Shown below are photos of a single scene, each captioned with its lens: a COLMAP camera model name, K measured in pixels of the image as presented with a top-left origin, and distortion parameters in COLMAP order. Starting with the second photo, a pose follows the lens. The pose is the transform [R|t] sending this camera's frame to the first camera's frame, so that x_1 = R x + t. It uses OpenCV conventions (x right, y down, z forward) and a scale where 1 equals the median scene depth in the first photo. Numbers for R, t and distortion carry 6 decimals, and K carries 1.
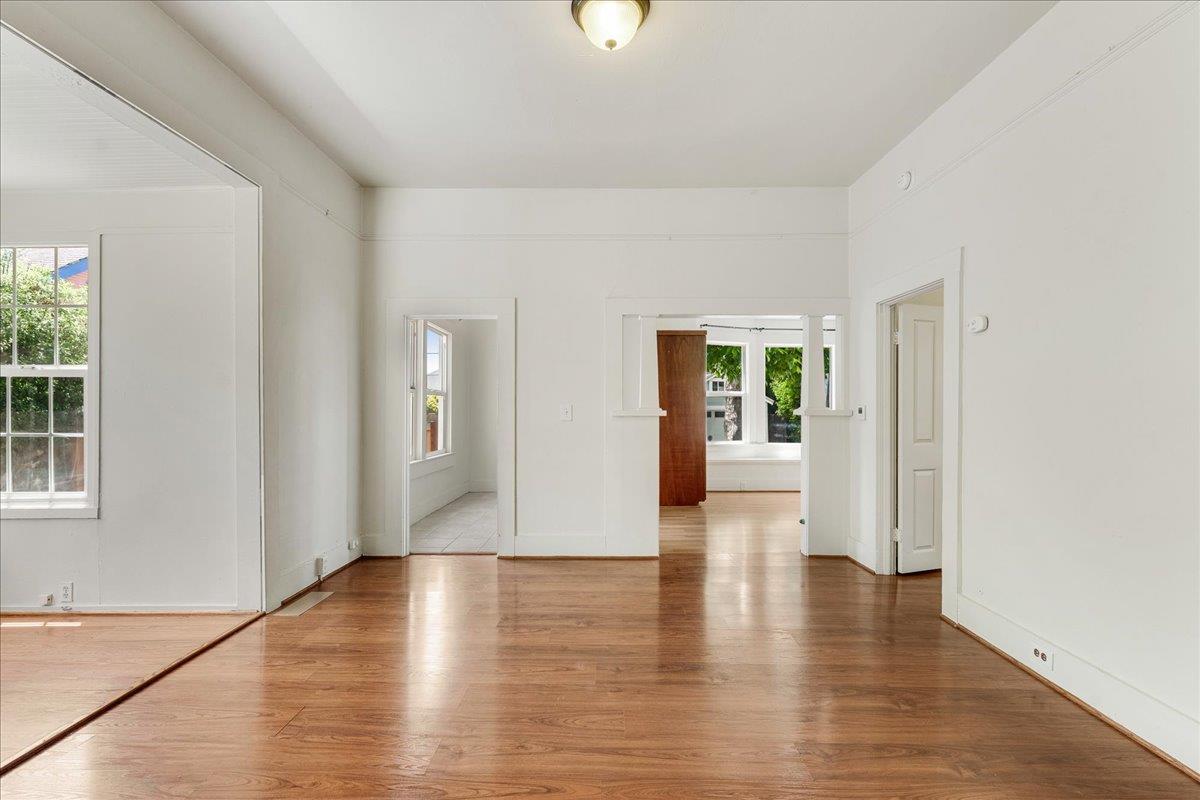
lens RADIAL K [[525.3, 0, 596.1], [0, 525.3, 409.9], [0, 0, 1]] dist [-0.001909, -0.001129]
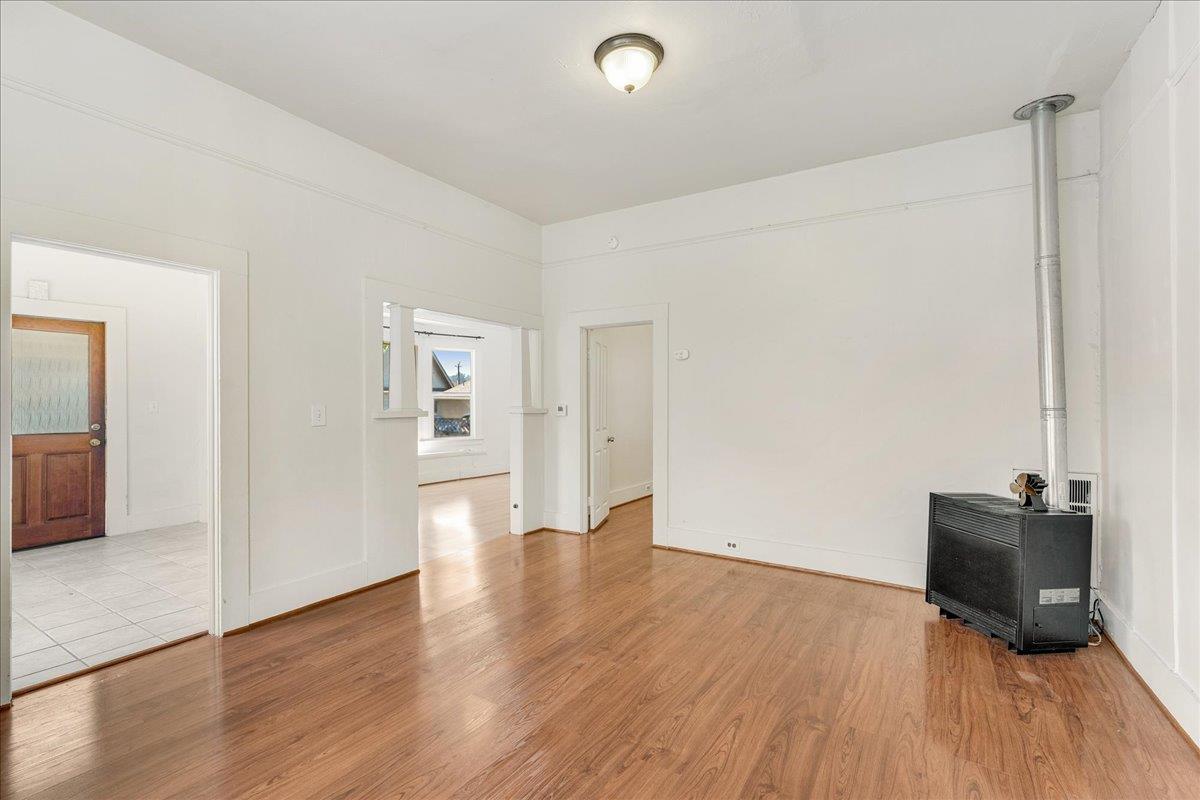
lens RADIAL K [[540.6, 0, 597.4], [0, 540.6, 400.3], [0, 0, 1]] dist [-0.005411, 0.001107]
pose [[0.516482, 0.002282, 0.856295, -0.705595], [0.006857, 0.999953, -0.006800, -0.011462], [-0.856271, 0.009384, 0.516442, 0.322049]]
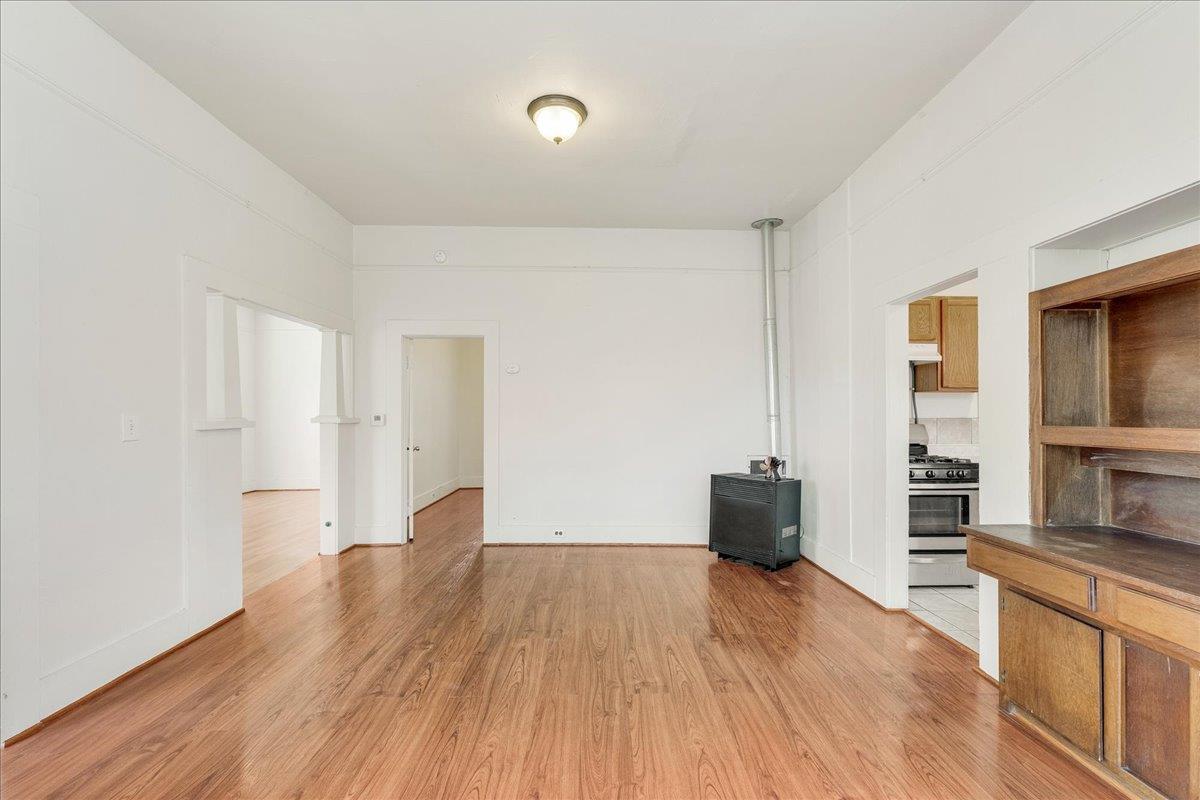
lens RADIAL K [[507.1, 0, 605.8], [0, 507.1, 408.9], [0, 0, 1]] dist [-0.007299, 0.000351]
pose [[-0.041636, 0.007268, 0.999106, -0.870854], [0.007357, 0.999949, -0.006967, -0.009742], [-0.999106, 0.007060, -0.041688, 0.655300]]
